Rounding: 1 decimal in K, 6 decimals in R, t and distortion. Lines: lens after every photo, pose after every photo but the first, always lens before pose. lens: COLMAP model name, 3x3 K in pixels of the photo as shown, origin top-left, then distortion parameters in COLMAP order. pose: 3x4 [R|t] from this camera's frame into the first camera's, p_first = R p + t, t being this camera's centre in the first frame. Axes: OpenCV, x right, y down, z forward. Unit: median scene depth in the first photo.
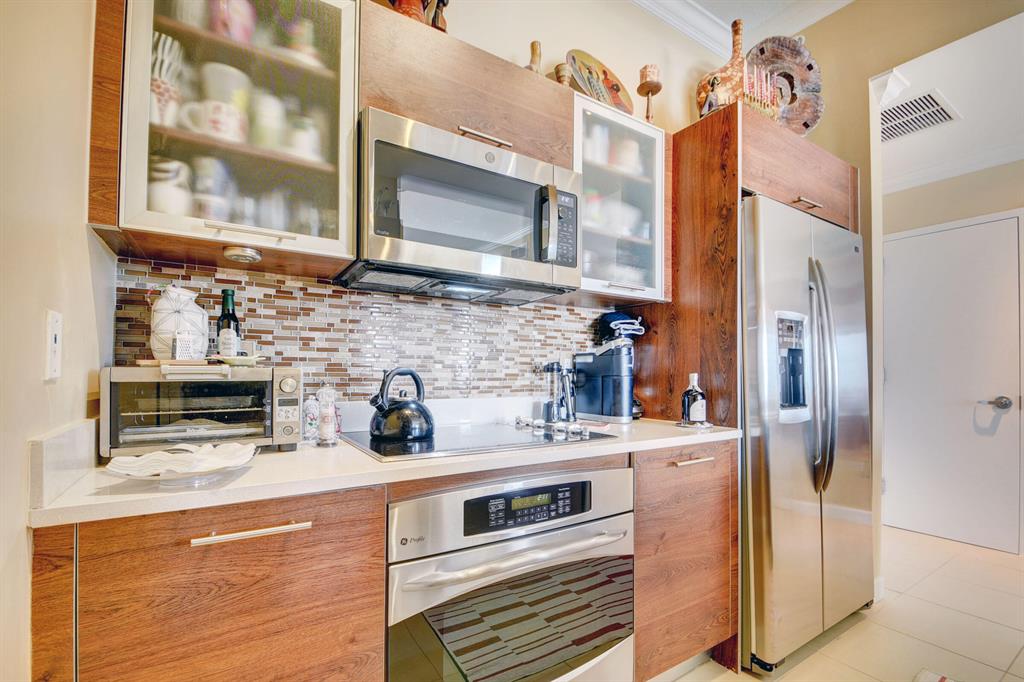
lens RADIAL K [[452.3, 0, 506.5], [0, 452.3, 367.1], [0, 0, 1]] dist [0.014787, -0.016988]
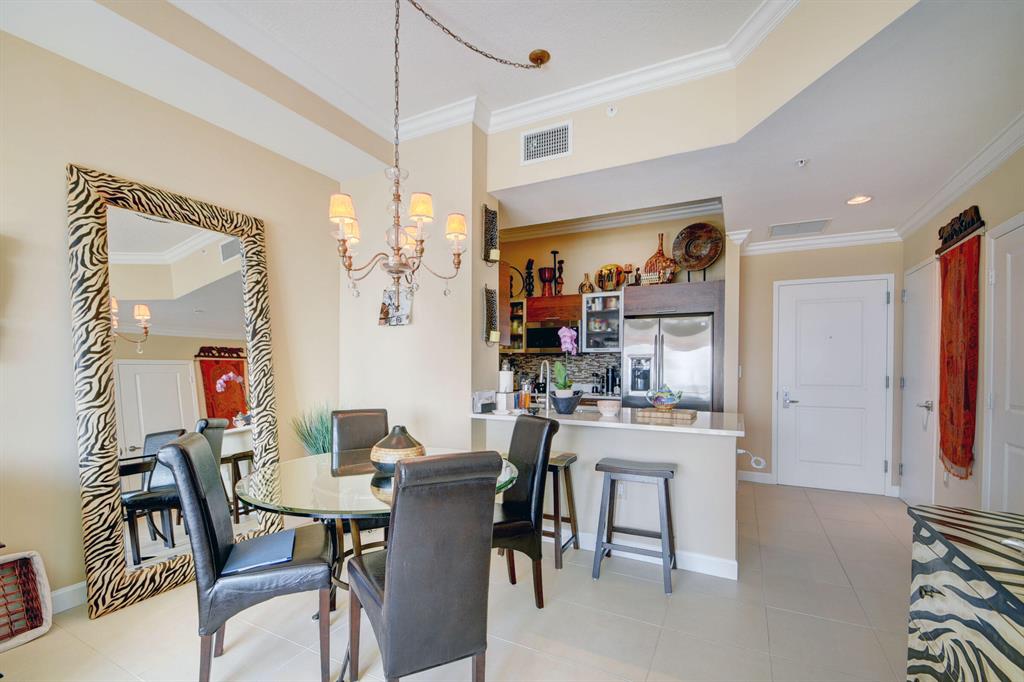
lens RADIAL K [[453.5, 0, 501.6], [0, 453.5, 371.5], [0, 0, 1]] dist [0.012923, -0.016695]
pose [[0.506744, 0.008480, -0.862055, 2.561625], [0.008176, 0.999859, 0.014643, -0.075685], [0.862058, -0.014469, 0.506603, -1.163900]]
